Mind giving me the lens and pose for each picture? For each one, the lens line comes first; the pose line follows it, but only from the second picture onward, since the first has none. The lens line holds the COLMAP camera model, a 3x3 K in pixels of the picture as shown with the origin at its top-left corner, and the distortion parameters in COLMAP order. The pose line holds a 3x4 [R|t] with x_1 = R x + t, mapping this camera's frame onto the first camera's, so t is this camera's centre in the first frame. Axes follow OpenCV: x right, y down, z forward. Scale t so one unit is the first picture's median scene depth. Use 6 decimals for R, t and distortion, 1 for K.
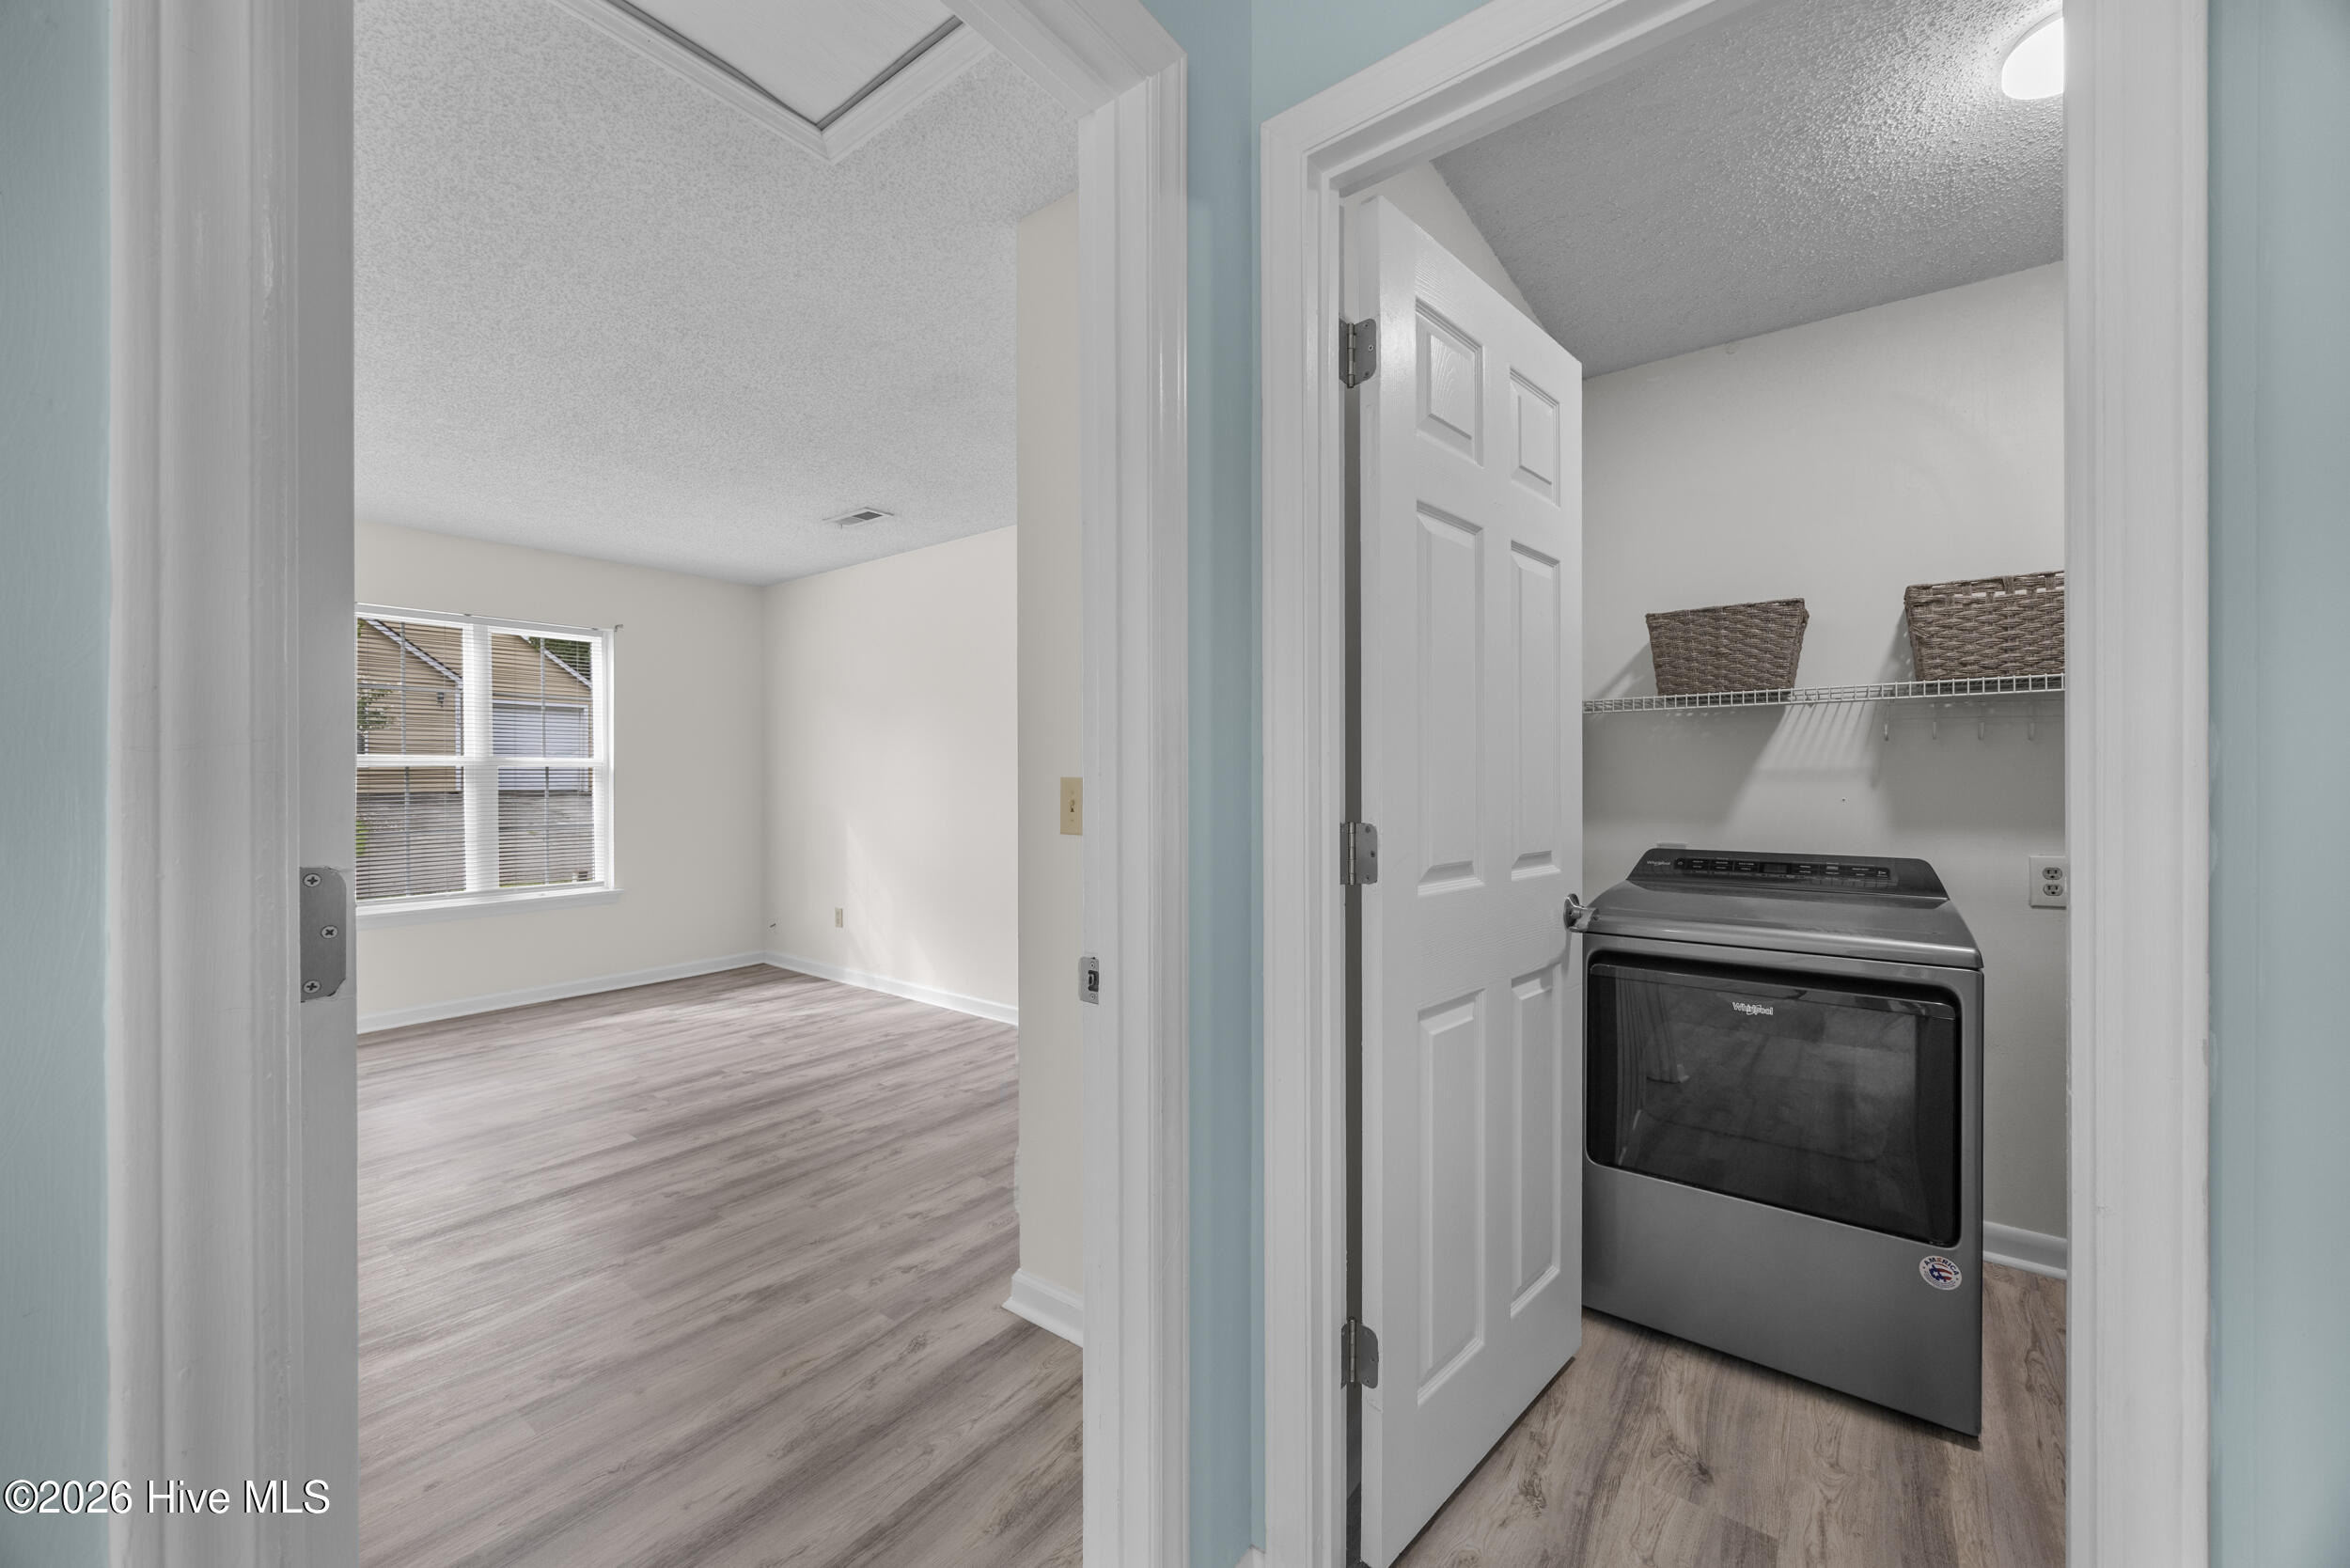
lens RADIAL K [[948.8, 0, 1191.8], [0, 948.8, 791.0], [0, 0, 1]] dist [0.007988, 0.000142]
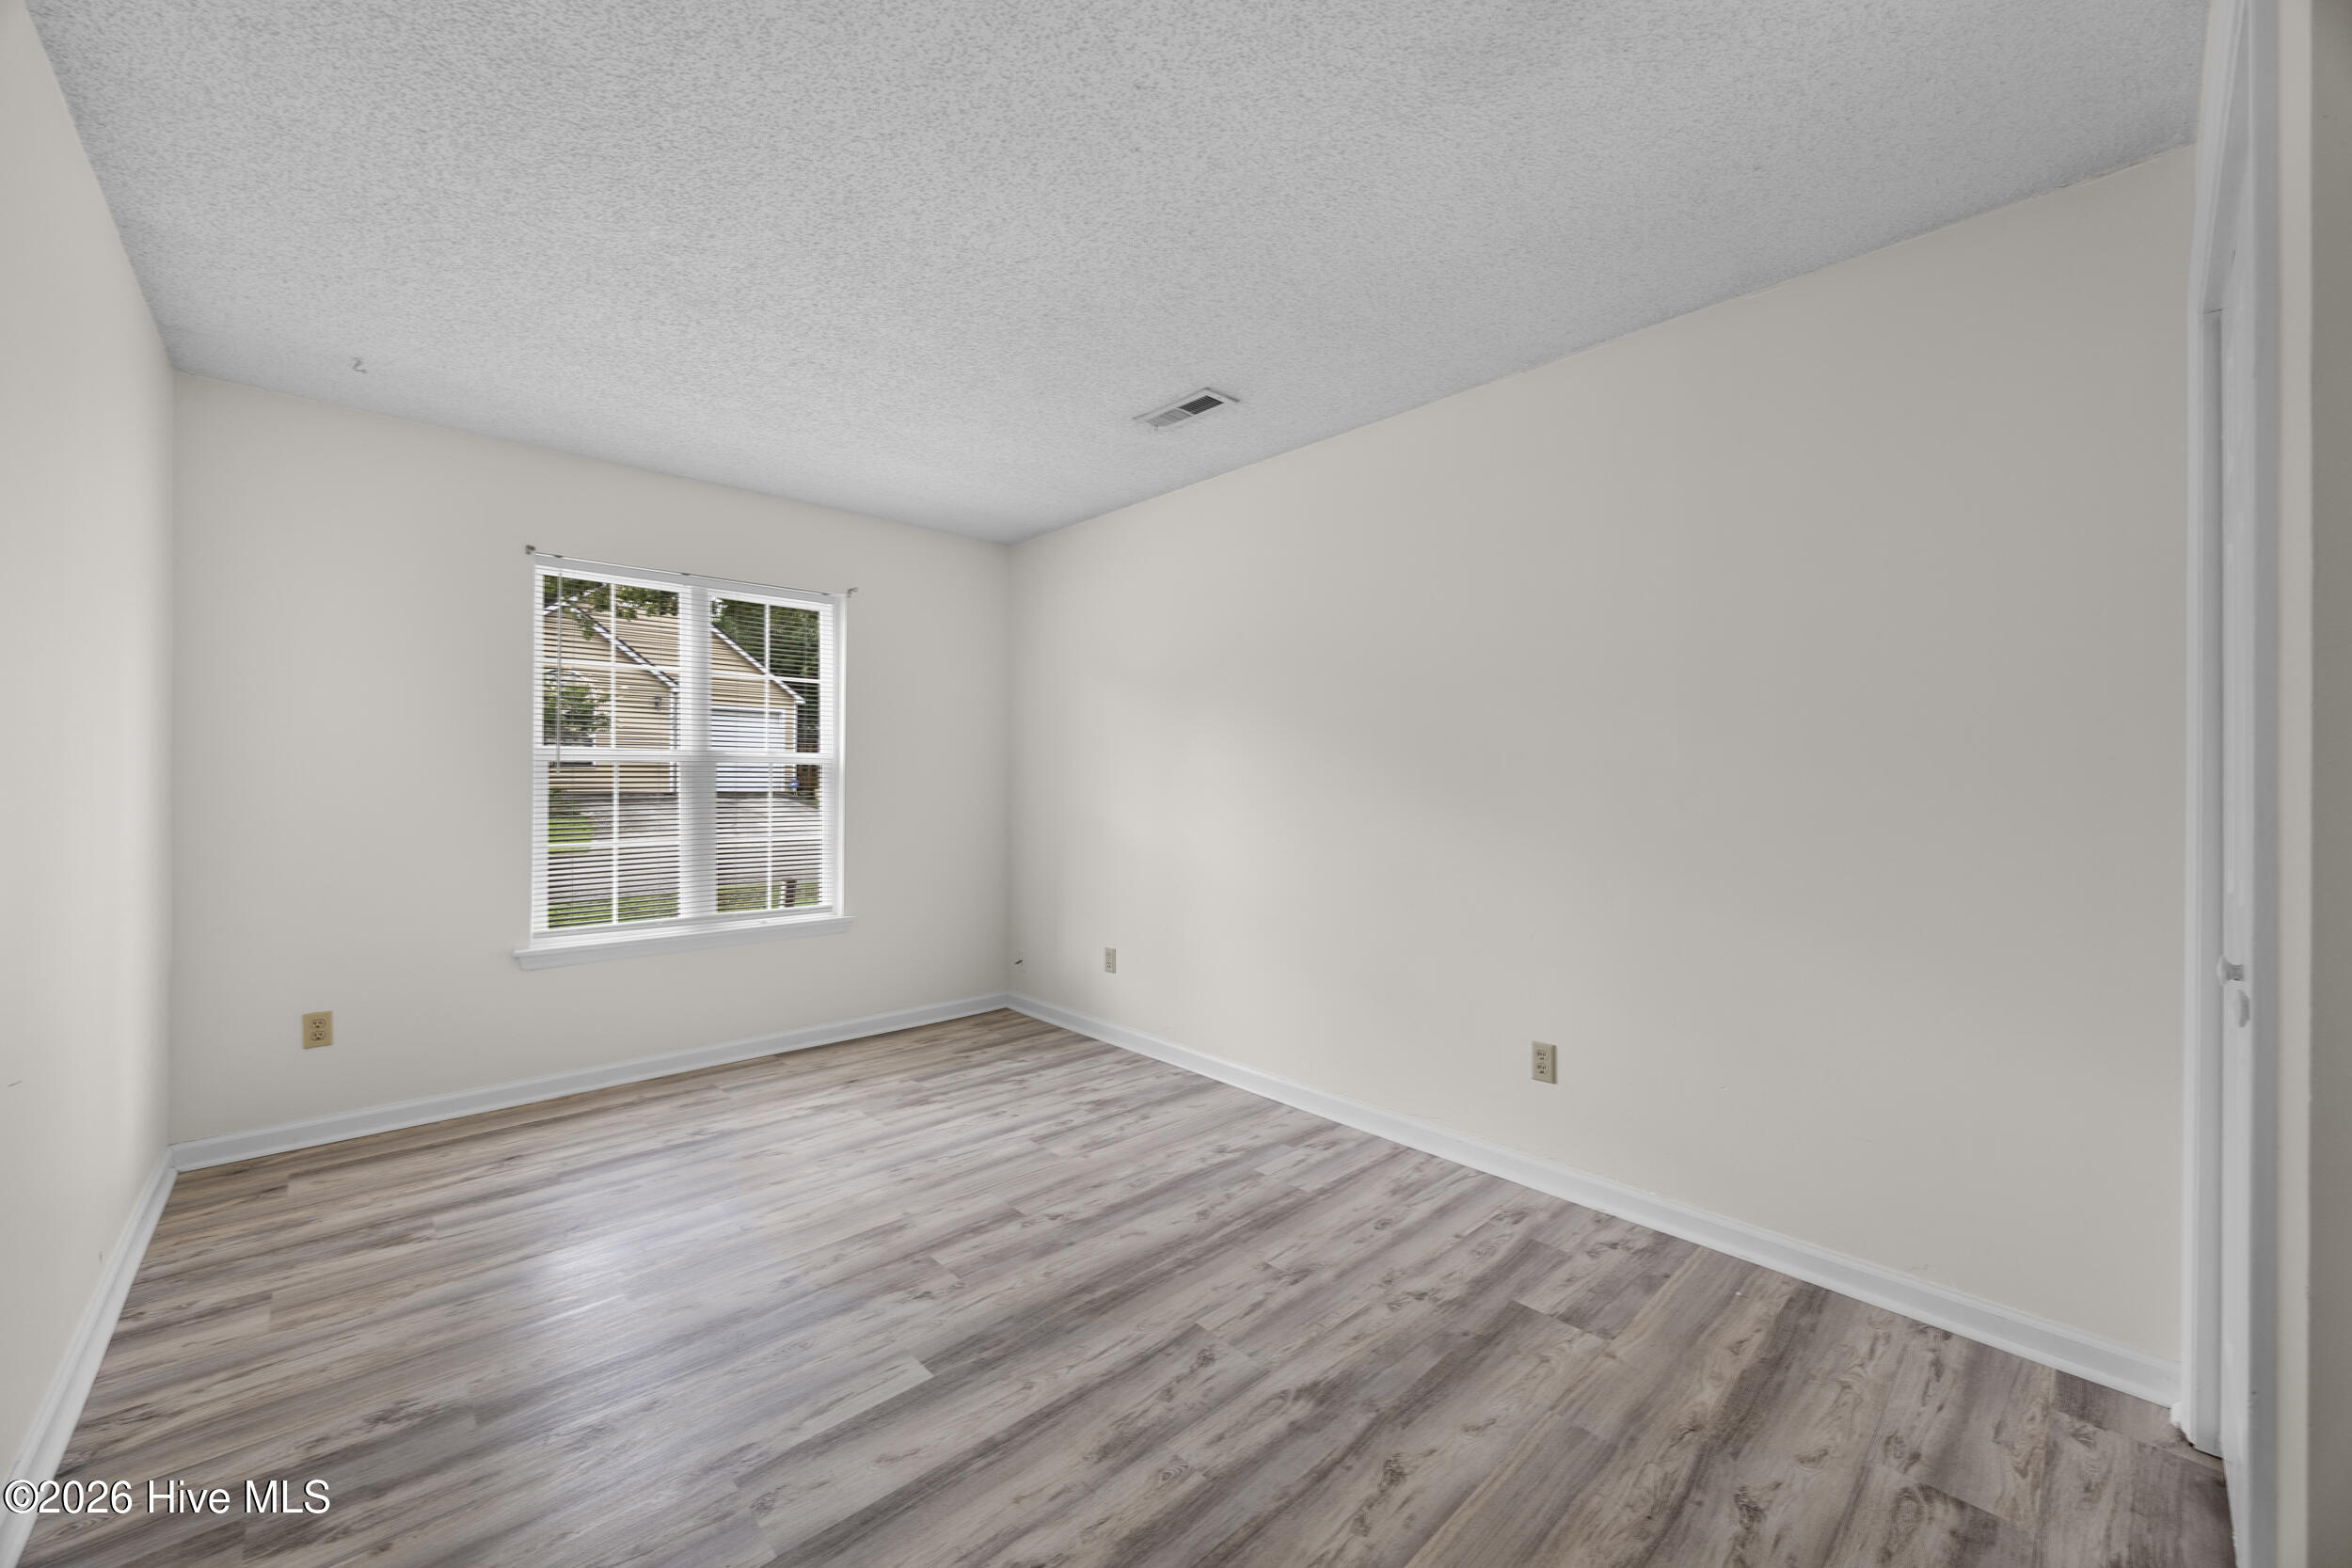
lens RADIAL K [[949.5, 0, 1185.0], [0, 949.5, 790.5], [0, 0, 1]] dist [0.007988, 0.000142]
pose [[0.987118, 0.007683, -0.159810, -0.257115], [-0.008500, 0.999954, -0.004430, -0.002804], [0.159769, 0.005731, 0.987138, 0.332522]]
